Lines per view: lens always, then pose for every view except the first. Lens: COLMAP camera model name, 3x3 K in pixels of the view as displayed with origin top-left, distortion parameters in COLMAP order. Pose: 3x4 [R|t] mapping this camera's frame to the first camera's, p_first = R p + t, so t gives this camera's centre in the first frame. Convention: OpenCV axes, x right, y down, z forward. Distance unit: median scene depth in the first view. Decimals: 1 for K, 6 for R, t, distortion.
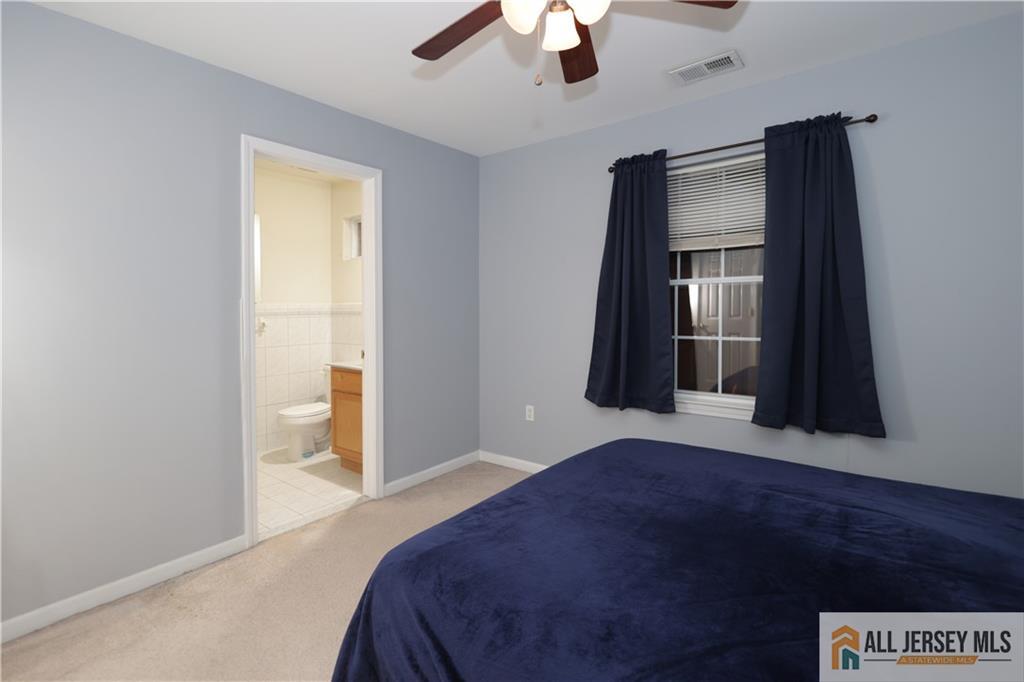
lens RADIAL K [[467.5, 0, 512.9], [0, 467.5, 338.9], [0, 0, 1]] dist [-0.001270, -0.000486]
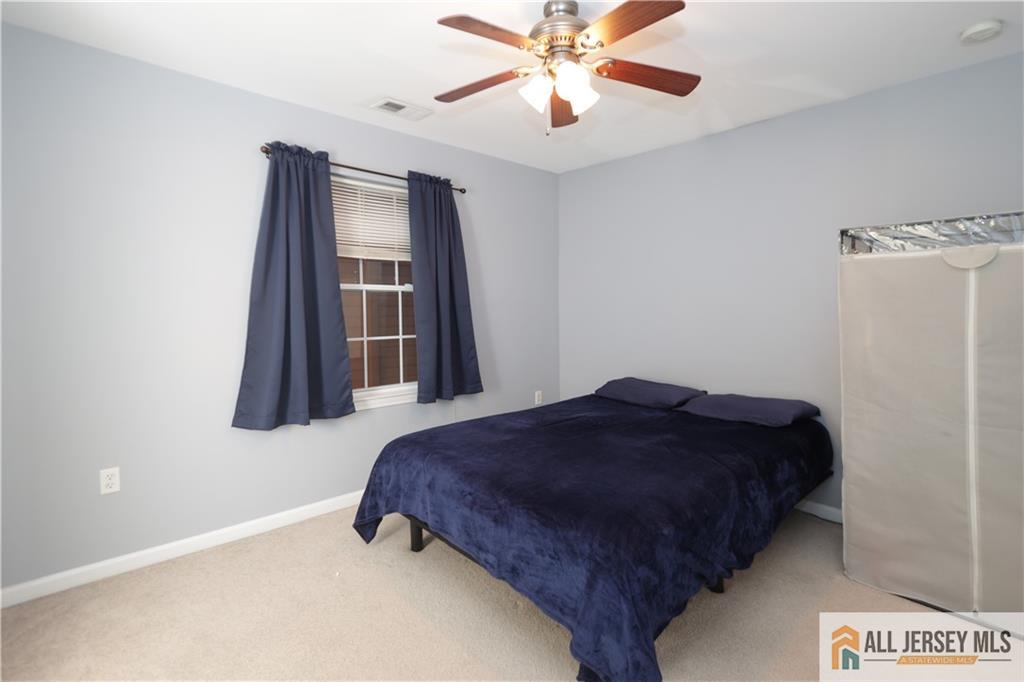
lens RADIAL K [[467.5, 0, 512.8], [0, 467.5, 336.4], [0, 0, 1]] dist [-0.001270, -0.000486]
pose [[0.196042, -0.045192, 0.979554, -0.591312], [0.072680, 0.996860, 0.031444, -0.016879], [-0.977898, 0.065029, 0.198711, 0.437883]]
